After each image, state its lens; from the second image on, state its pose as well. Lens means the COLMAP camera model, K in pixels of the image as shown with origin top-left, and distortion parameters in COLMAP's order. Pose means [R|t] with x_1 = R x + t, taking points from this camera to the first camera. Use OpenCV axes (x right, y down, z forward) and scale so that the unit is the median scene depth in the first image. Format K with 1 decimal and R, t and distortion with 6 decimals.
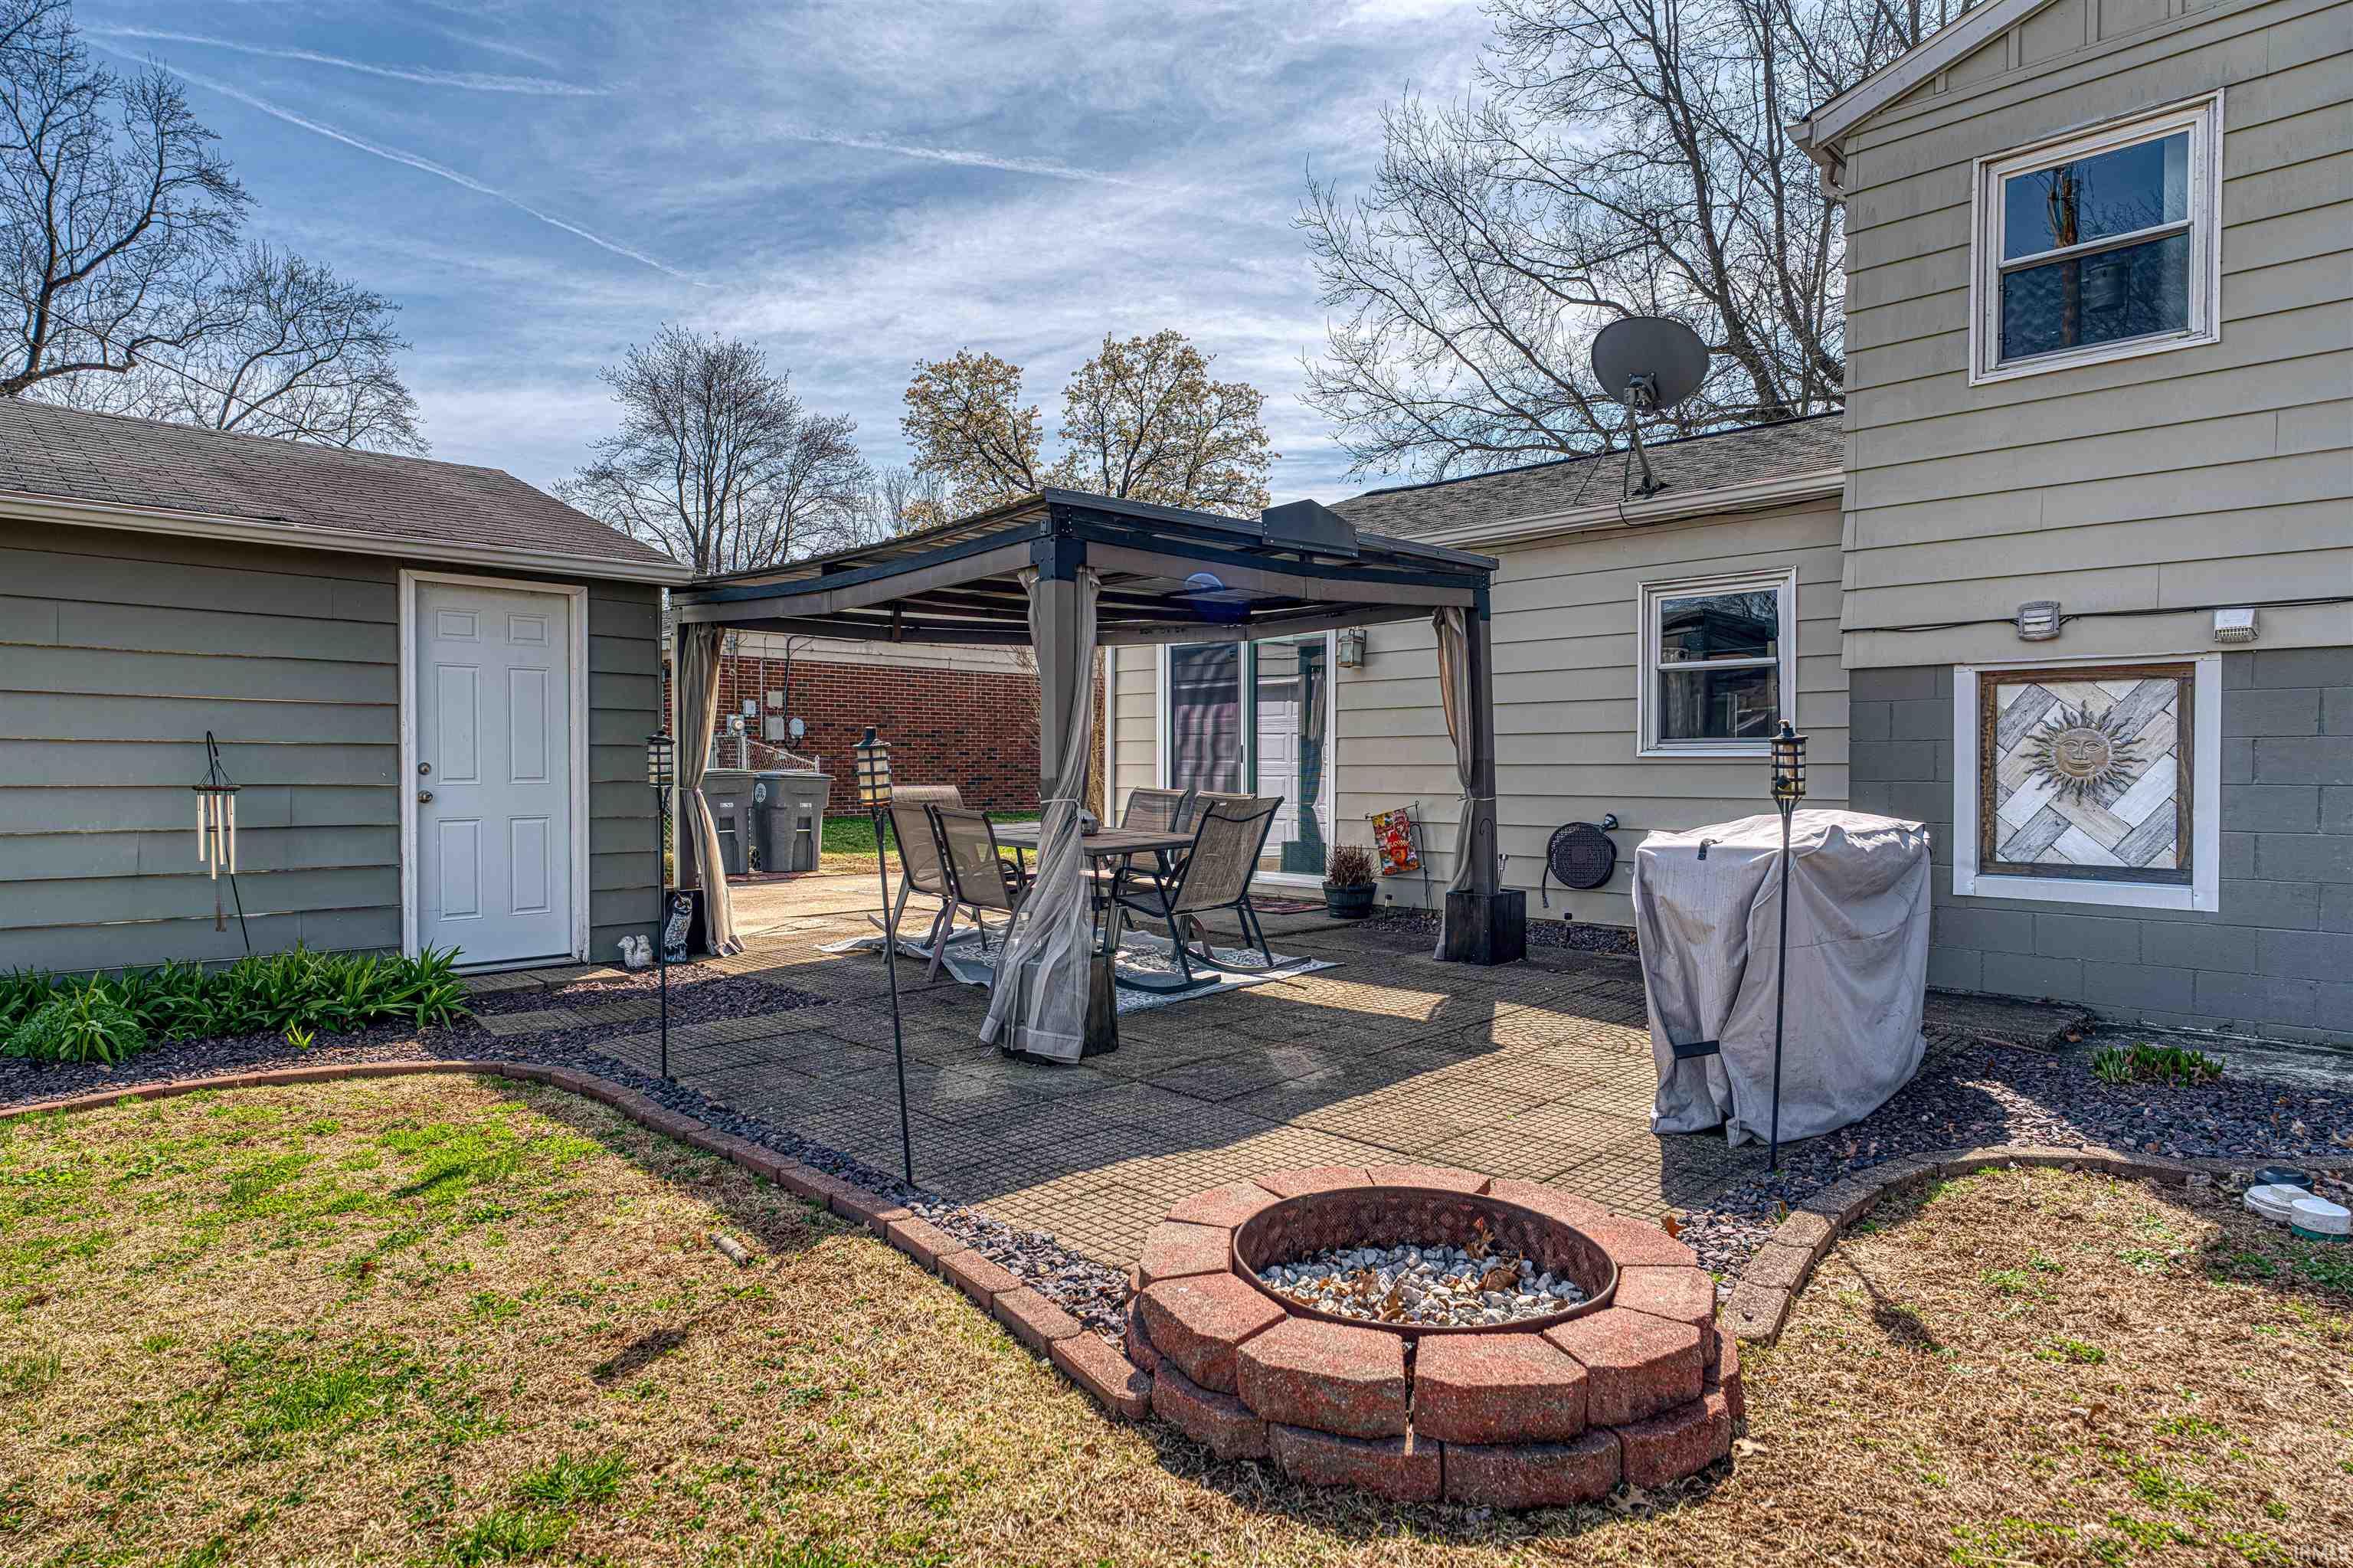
lens RADIAL K [[1331.4, 0, 1182.7], [0, 1331.4, 784.5], [0, 0, 1]] dist [0.001303, 0.002409]
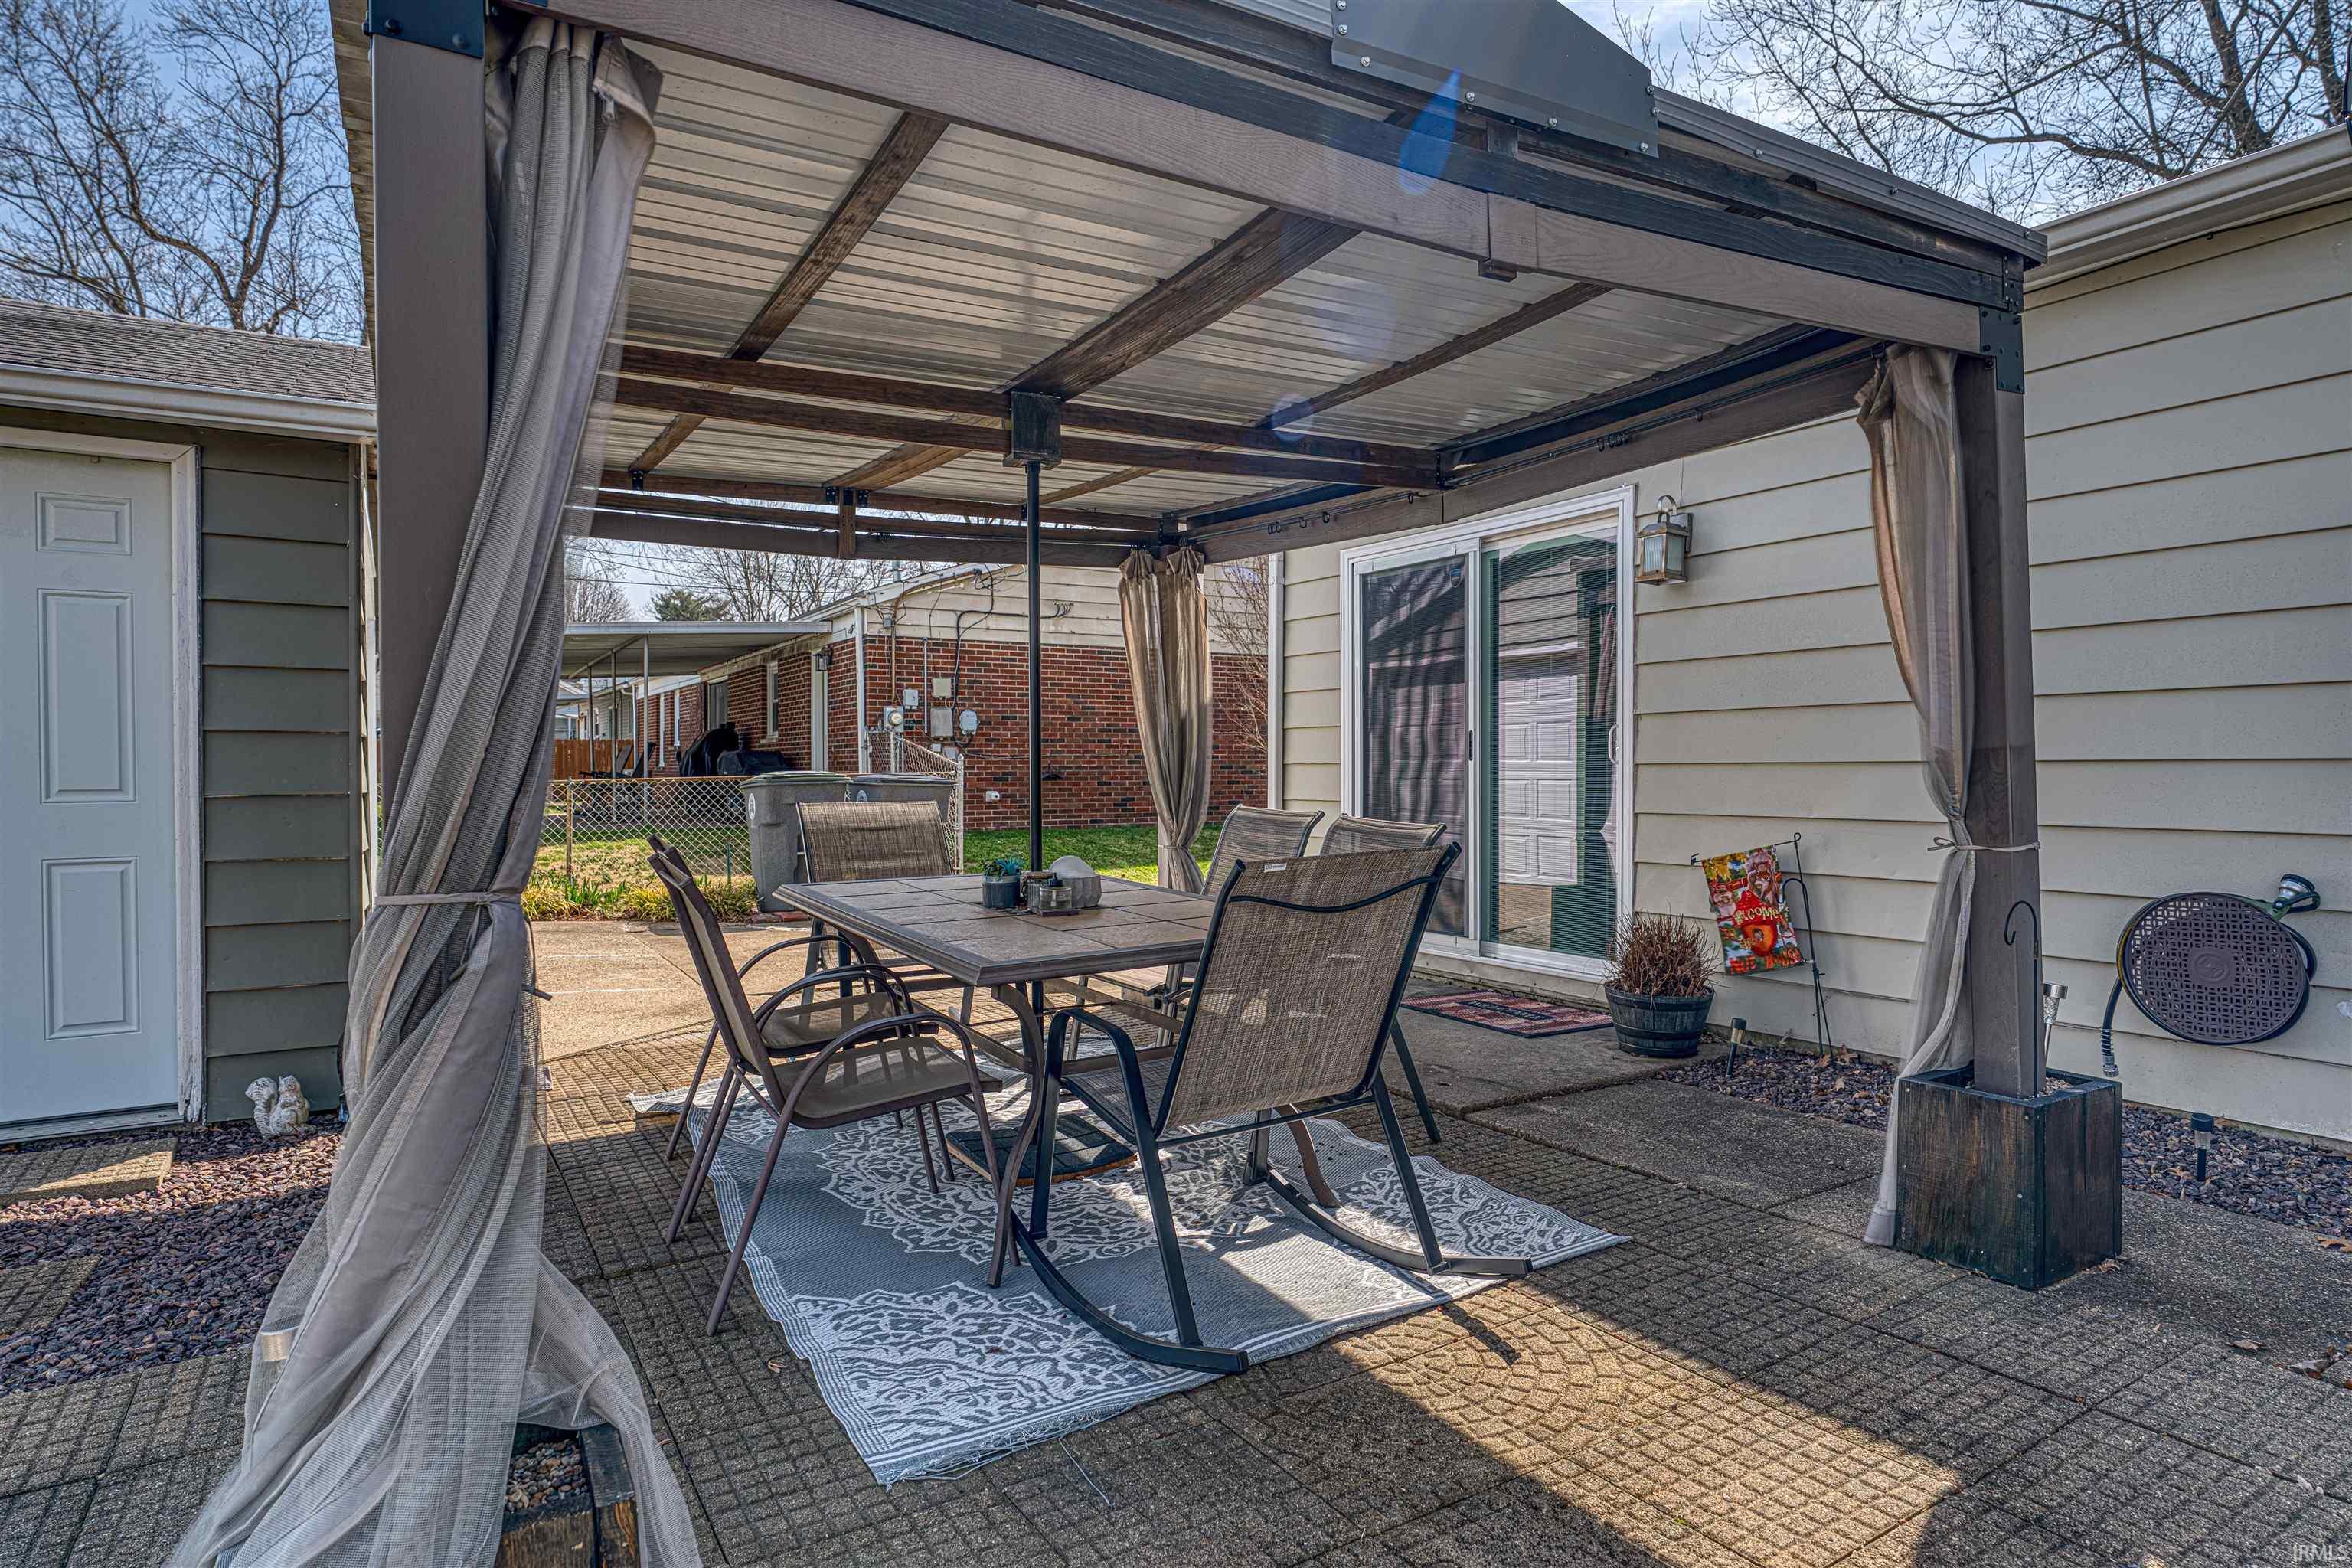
lens RADIAL K [[1330.8, 0, 1173.9], [0, 1330.8, 777.4], [0, 0, 1]] dist [0.001303, 0.002409]
pose [[0.971722, -0.000571, -0.236126, 0.031867], [-0.000845, 0.999982, -0.005895, -0.002863], [0.236125, 0.005928, 0.971705, 0.222266]]
